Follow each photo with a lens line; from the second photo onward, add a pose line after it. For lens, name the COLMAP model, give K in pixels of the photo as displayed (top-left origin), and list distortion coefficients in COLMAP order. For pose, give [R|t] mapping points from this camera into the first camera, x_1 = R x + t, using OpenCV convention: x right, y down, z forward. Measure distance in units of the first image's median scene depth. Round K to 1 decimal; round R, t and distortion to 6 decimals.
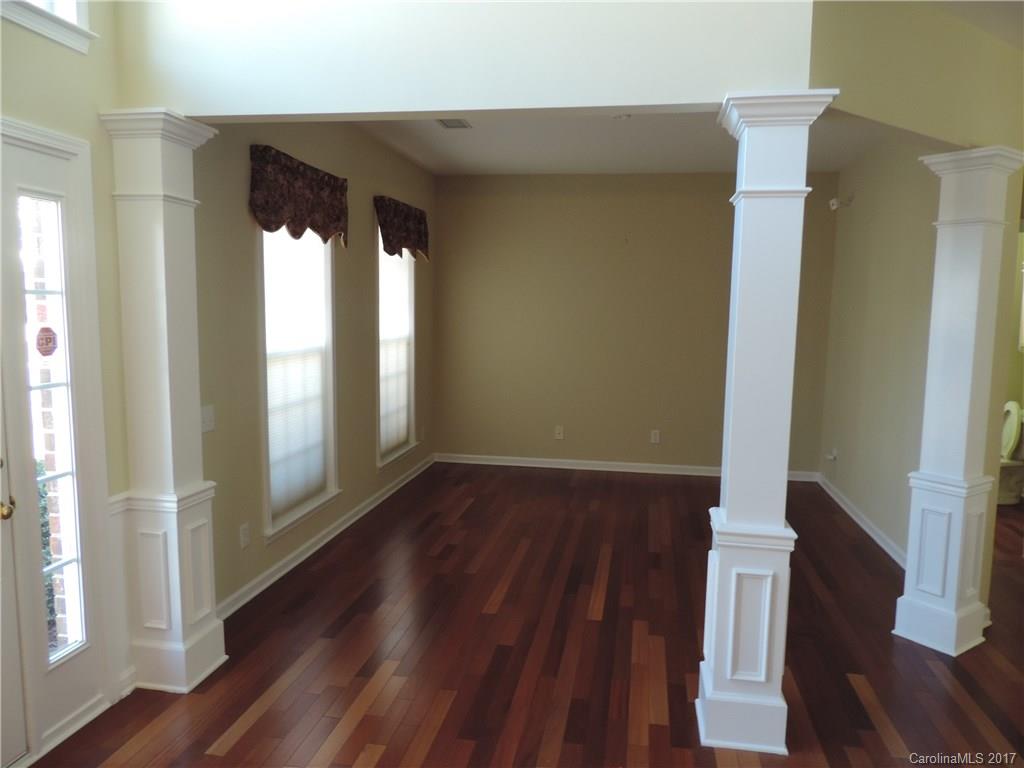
lens RADIAL K [[728.6, 0, 515.3], [0, 728.6, 388.3], [0, 0, 1]] dist [-0.012196, -0.010888]
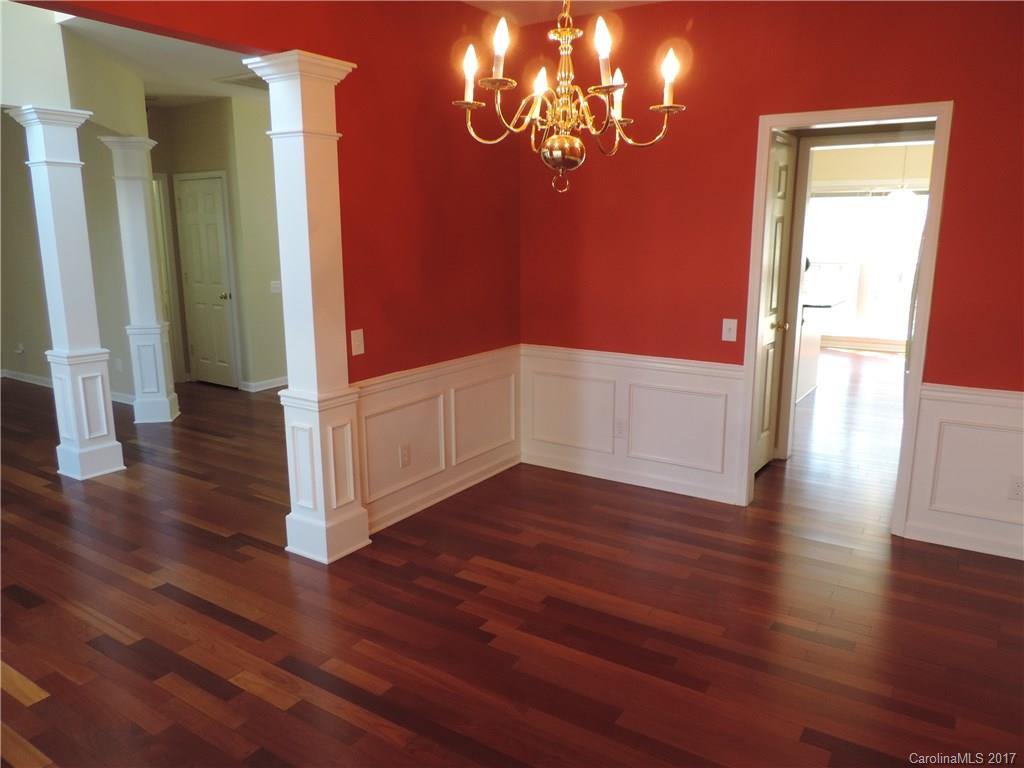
lens RADIAL K [[728.6, 0, 522.5], [0, 728.6, 389.2], [0, 0, 1]] dist [-0.012196, -0.010888]
pose [[0.383932, -0.207620, 0.899717, -0.704053], [0.113918, 0.977599, 0.176980, 0.070064], [-0.916307, 0.034546, 0.398983, -0.560261]]
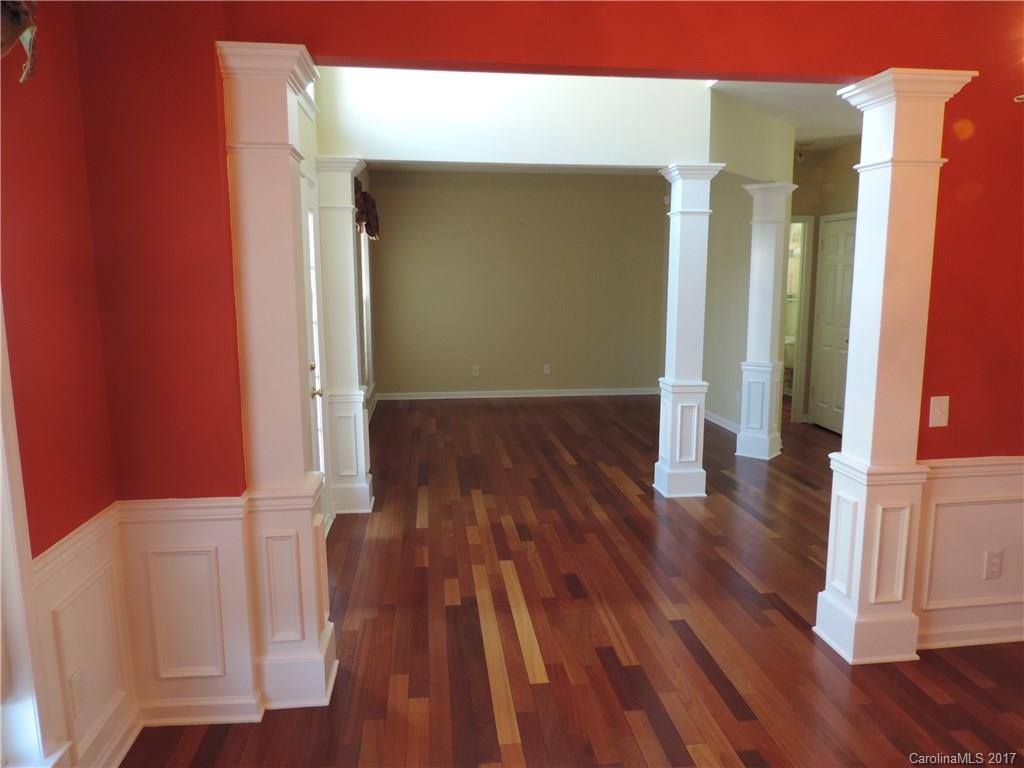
lens RADIAL K [[728.6, 0, 514.7], [0, 728.6, 387.1], [0, 0, 1]] dist [-0.012196, -0.010888]
pose [[0.956916, -0.060816, 0.283926, -0.538060], [0.049530, 0.997677, 0.046766, 0.070246], [-0.286111, -0.030688, 0.957705, -0.596632]]
